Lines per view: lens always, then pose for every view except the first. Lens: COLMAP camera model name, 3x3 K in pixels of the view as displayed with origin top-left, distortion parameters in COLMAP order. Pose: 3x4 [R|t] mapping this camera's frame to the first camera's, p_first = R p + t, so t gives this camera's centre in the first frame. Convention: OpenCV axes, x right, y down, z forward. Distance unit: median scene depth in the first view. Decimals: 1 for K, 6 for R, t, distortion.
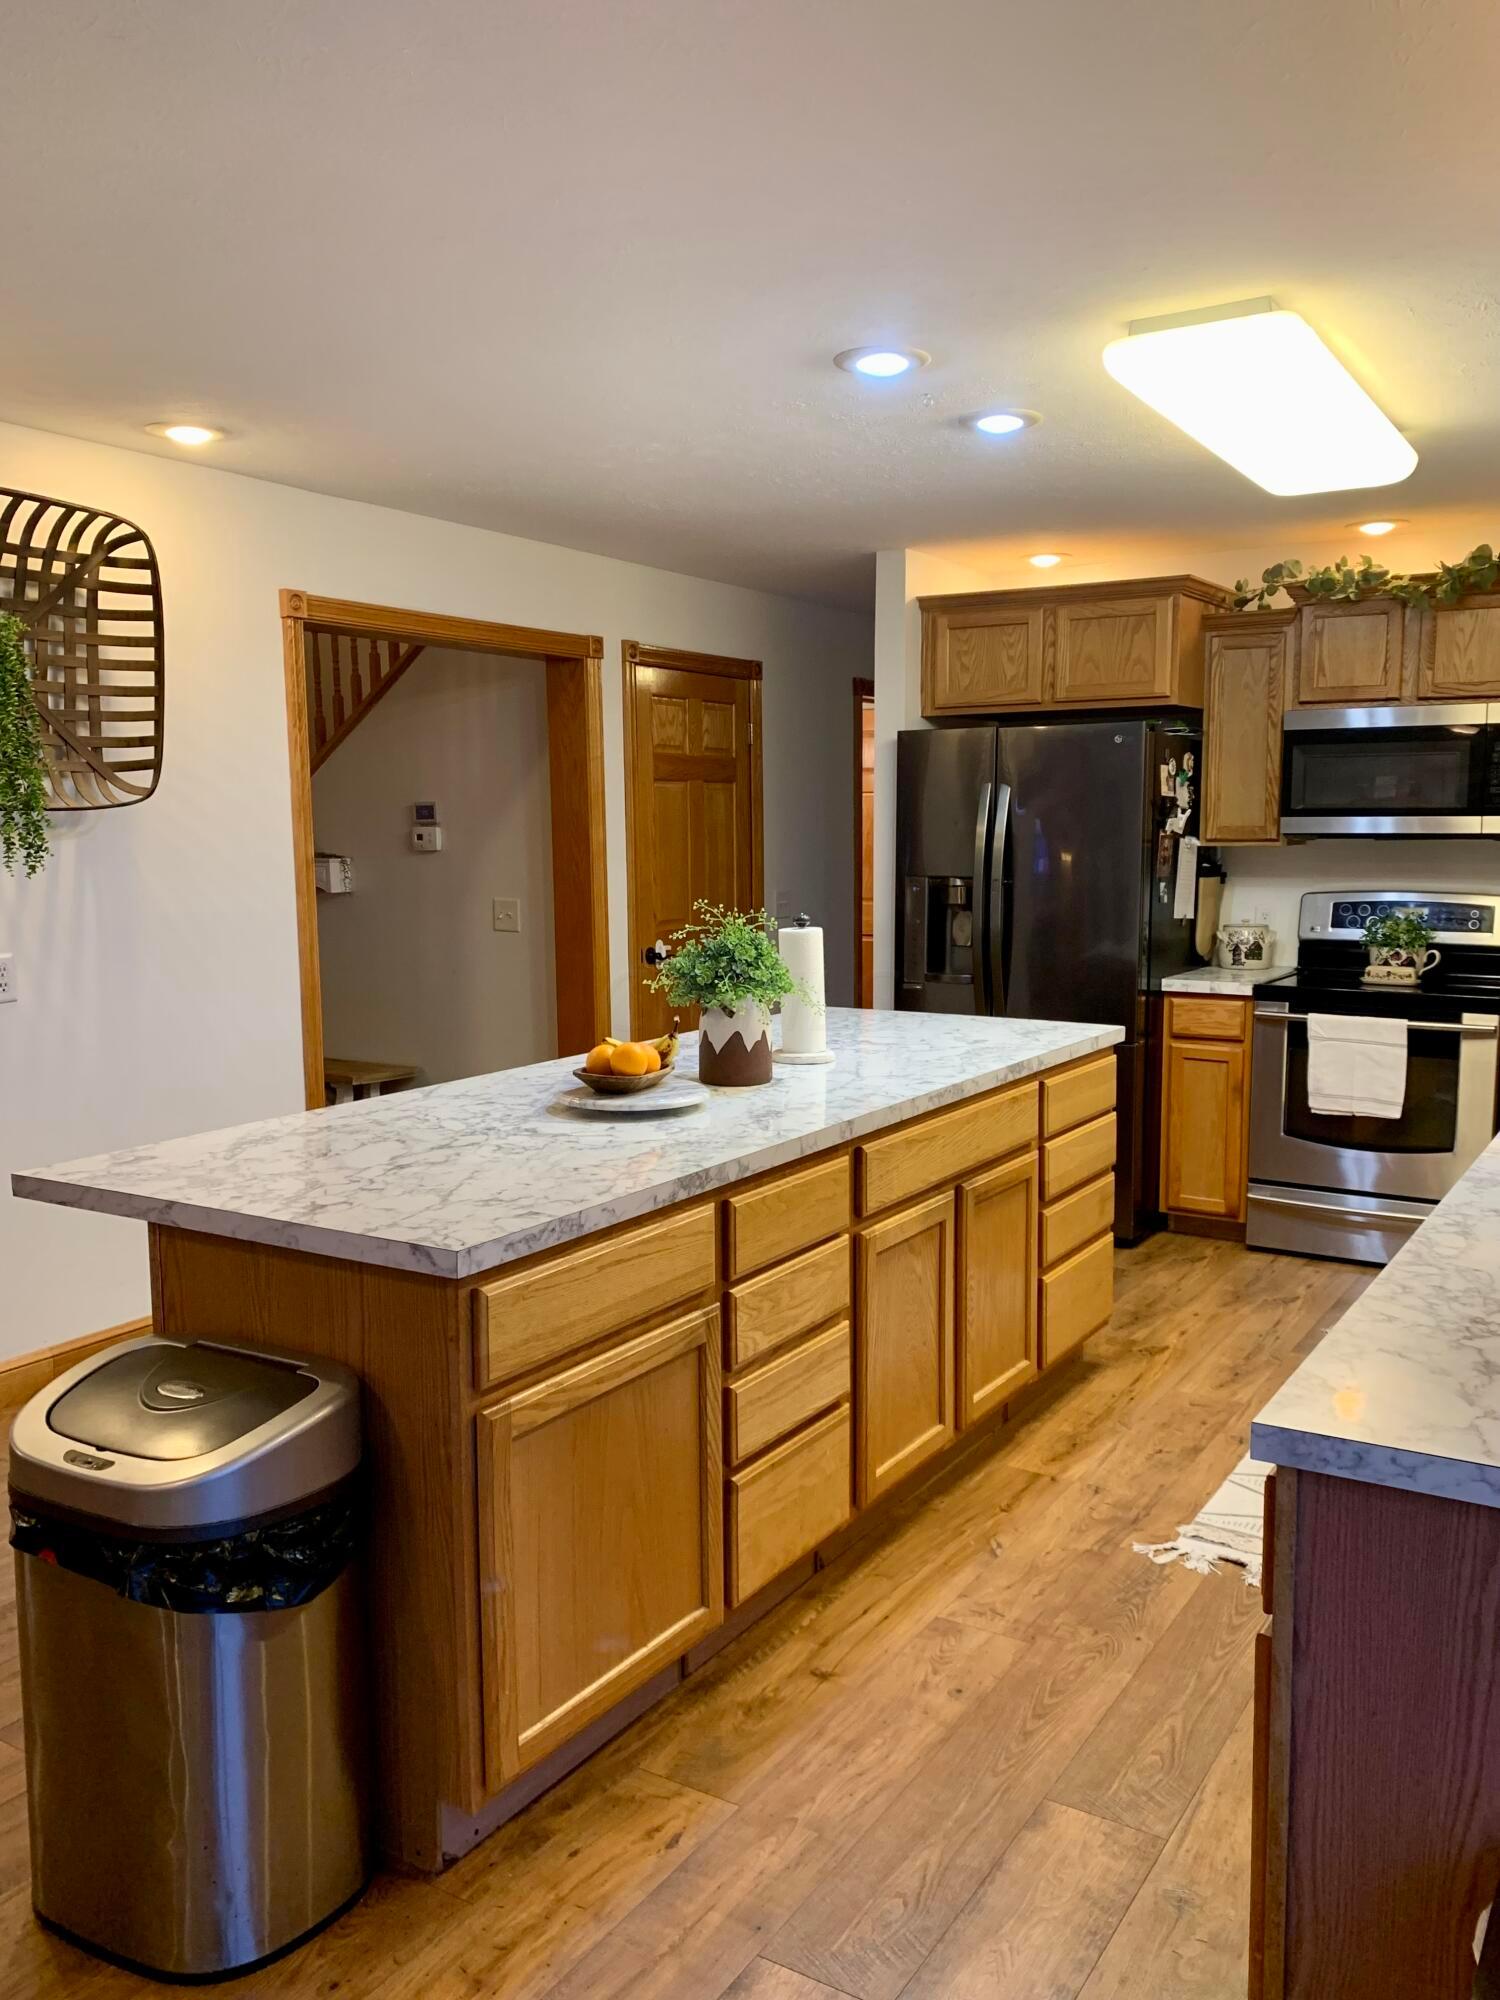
lens RADIAL K [[1596.7, 0, 758.5], [0, 1596.7, 1002.8], [0, 0, 1]] dist [0.062063, -0.085619]
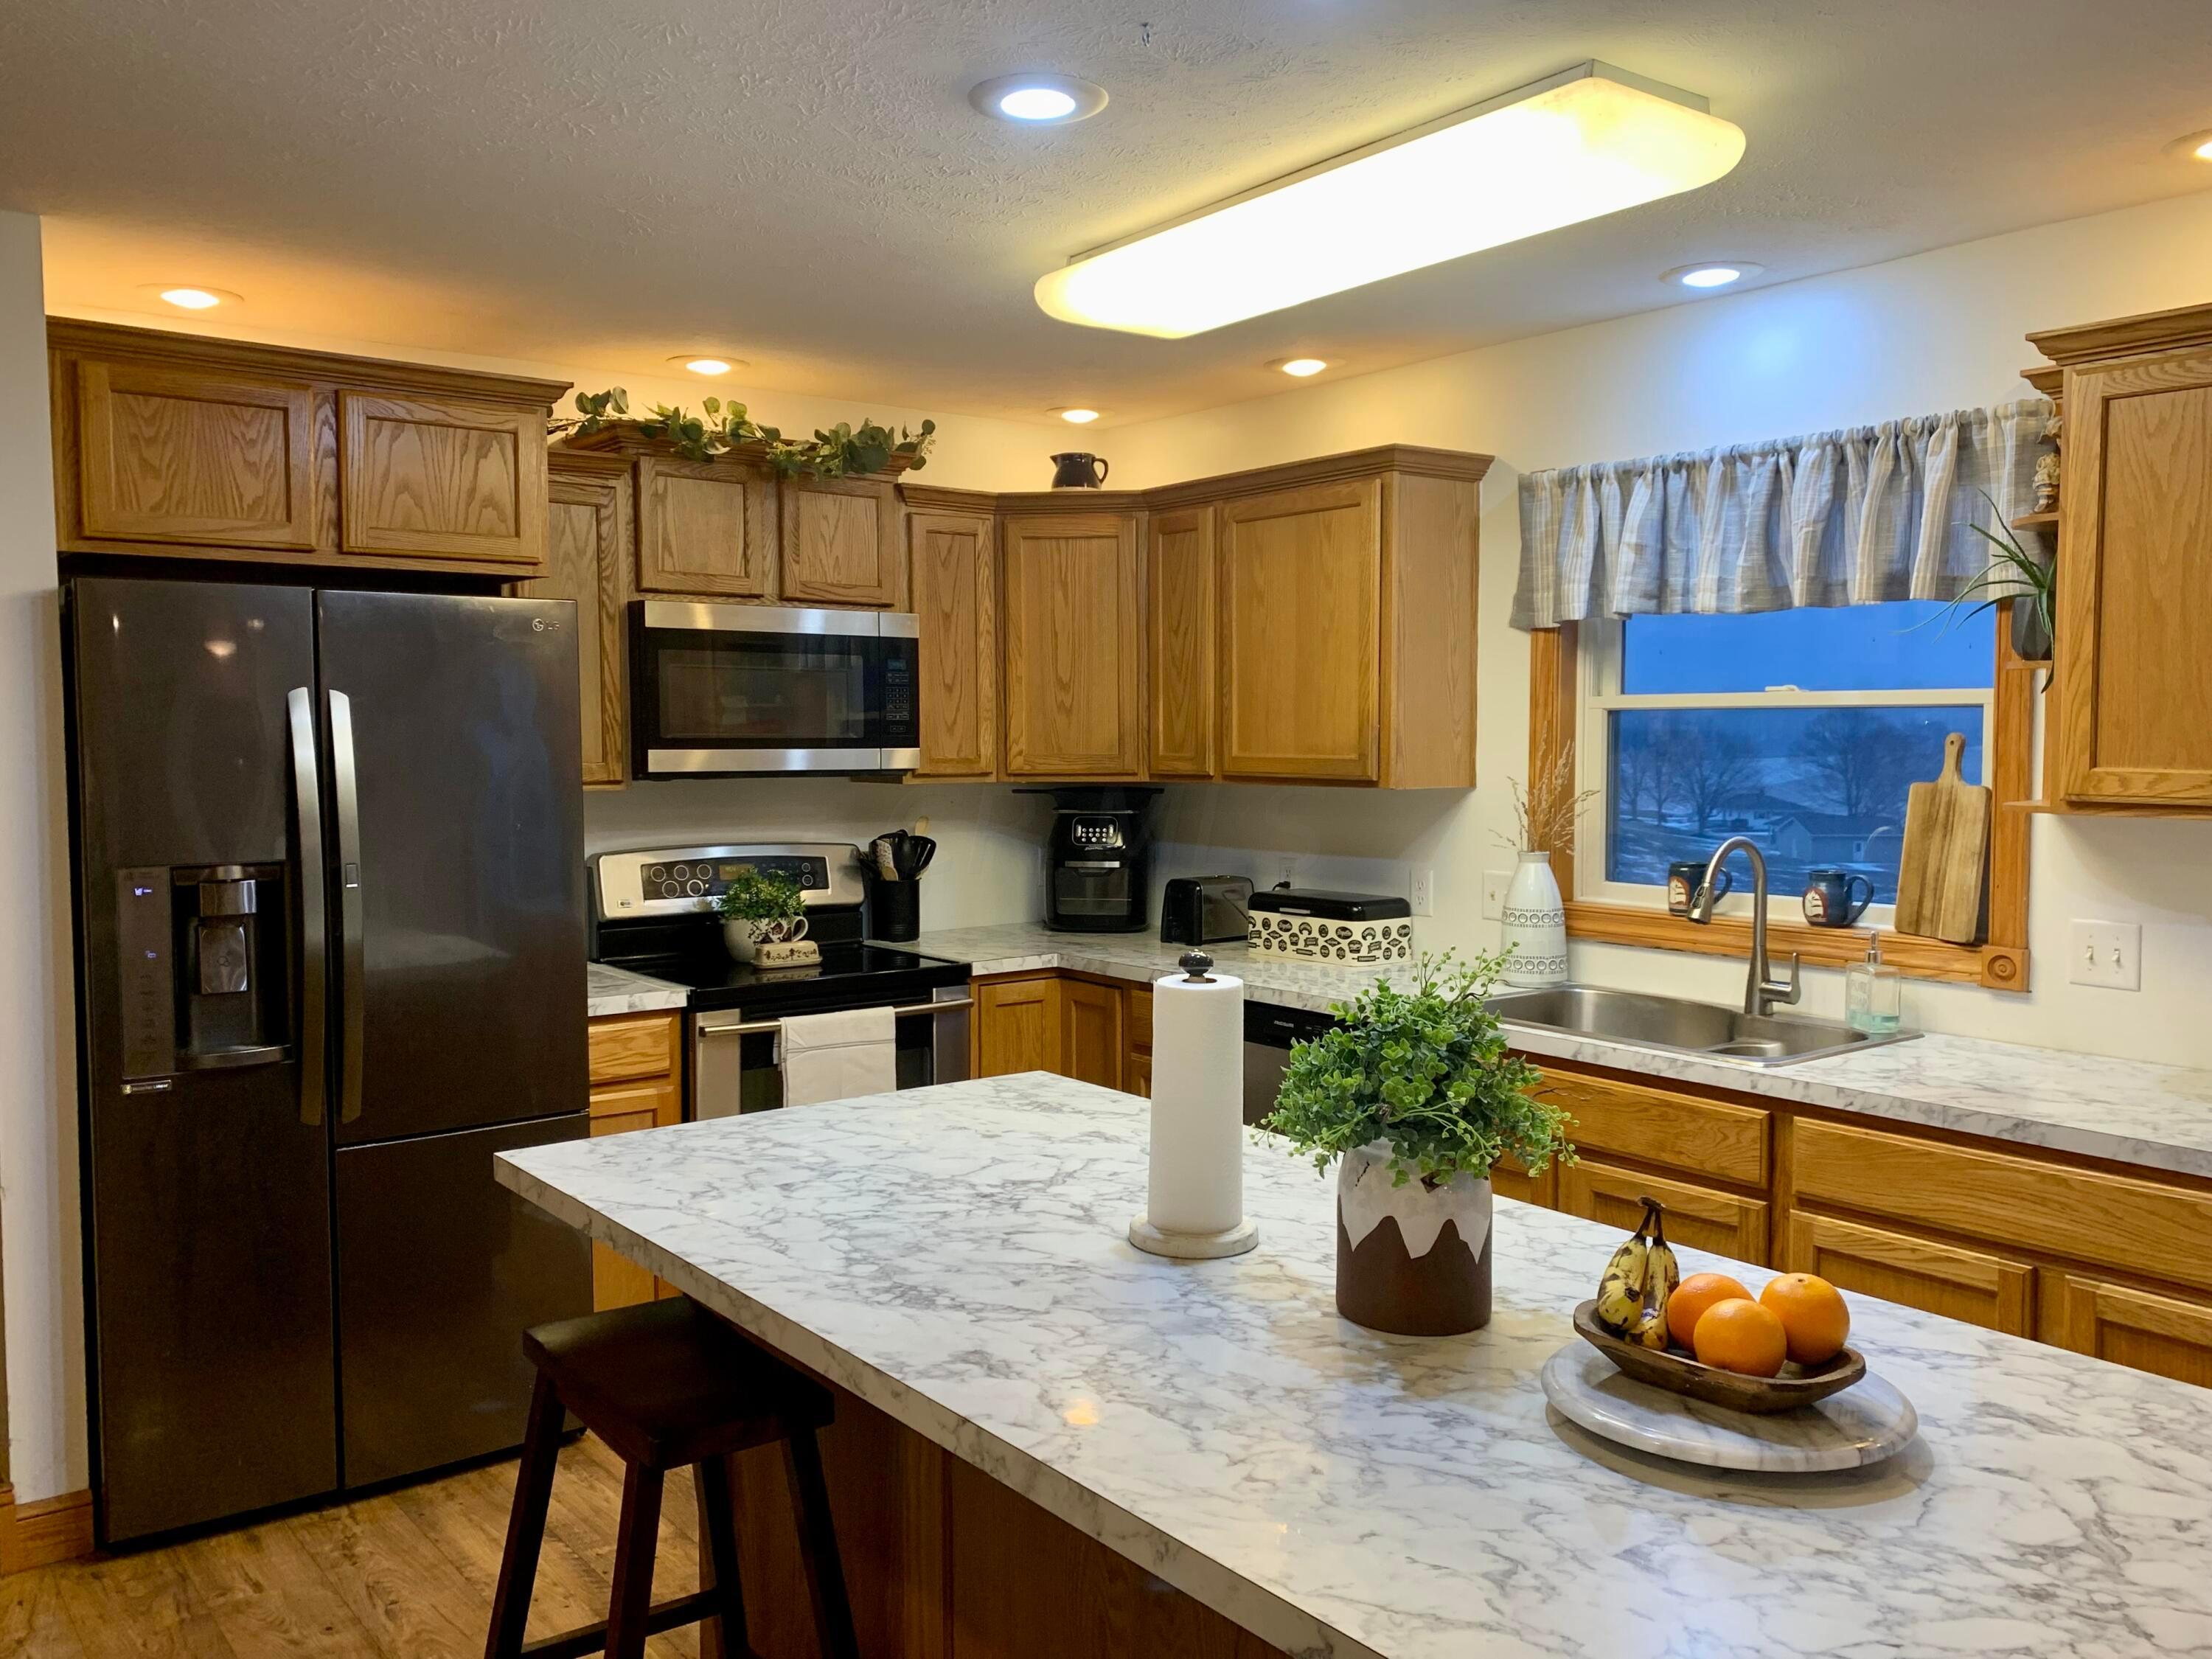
lens RADIAL K [[1766.0, 0, 1103.7], [0, 1766.0, 848.8], [0, 0, 1]] dist [0.062063, -0.085619]
pose [[0.364051, -0.060482, 0.929413, -0.352489], [0.102996, 0.994383, 0.024366, -0.076063], [-0.925667, 0.086855, 0.368235, 0.573452]]
